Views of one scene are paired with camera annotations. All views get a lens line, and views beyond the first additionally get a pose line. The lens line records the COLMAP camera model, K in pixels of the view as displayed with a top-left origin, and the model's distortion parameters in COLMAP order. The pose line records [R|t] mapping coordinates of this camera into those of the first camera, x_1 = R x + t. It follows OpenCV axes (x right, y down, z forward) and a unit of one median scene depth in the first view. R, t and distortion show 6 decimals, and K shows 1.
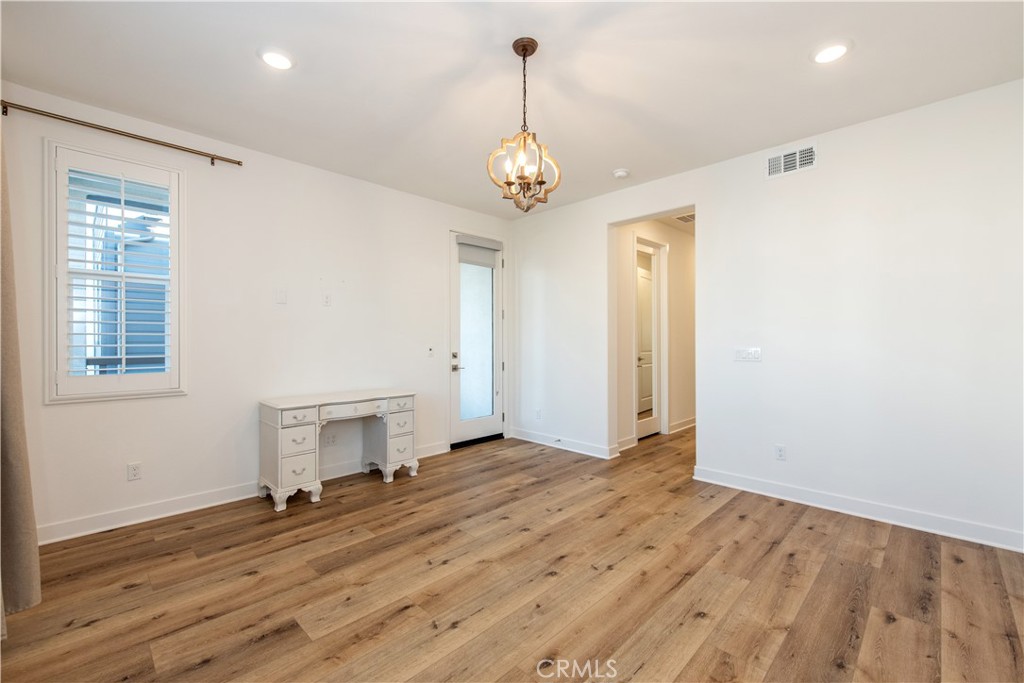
lens RADIAL K [[434.6, 0, 512.0], [0, 434.6, 340.6], [0, 0, 1]] dist [-0.000734, 0.000148]
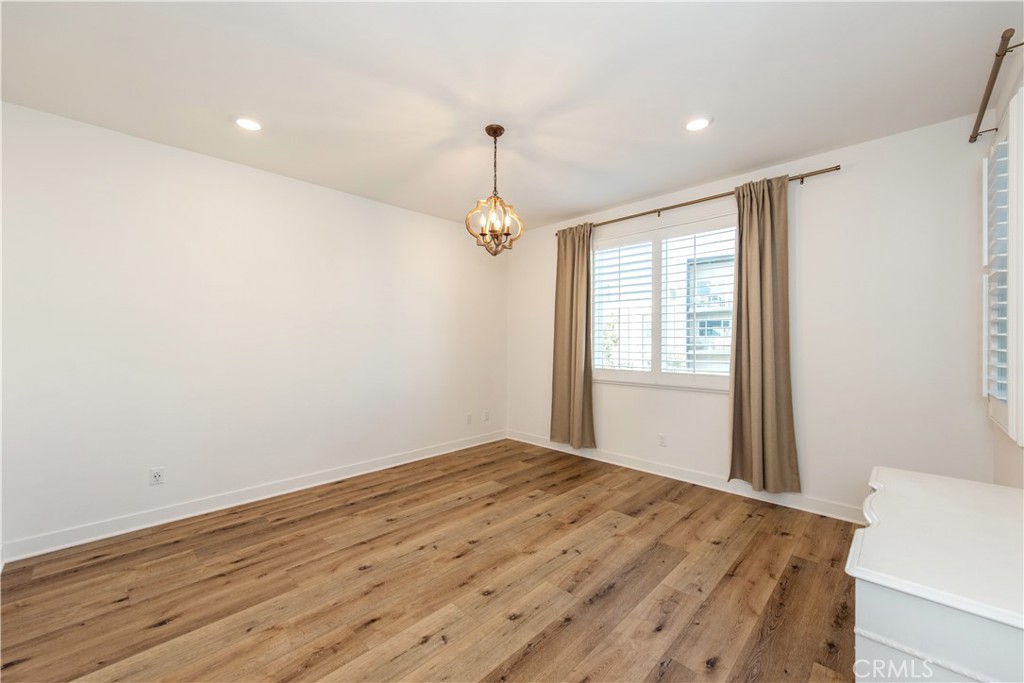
lens RADIAL K [[406.2, 0, 511.6], [0, 406.2, 339.4], [0, 0, 1]] dist [0.010471, -0.000375]
pose [[-0.999955, 0.001369, -0.009355, -0.008301], [0.001373, 0.999999, -0.000361, -0.041095], [0.009355, -0.000374, -0.999956, 2.077764]]
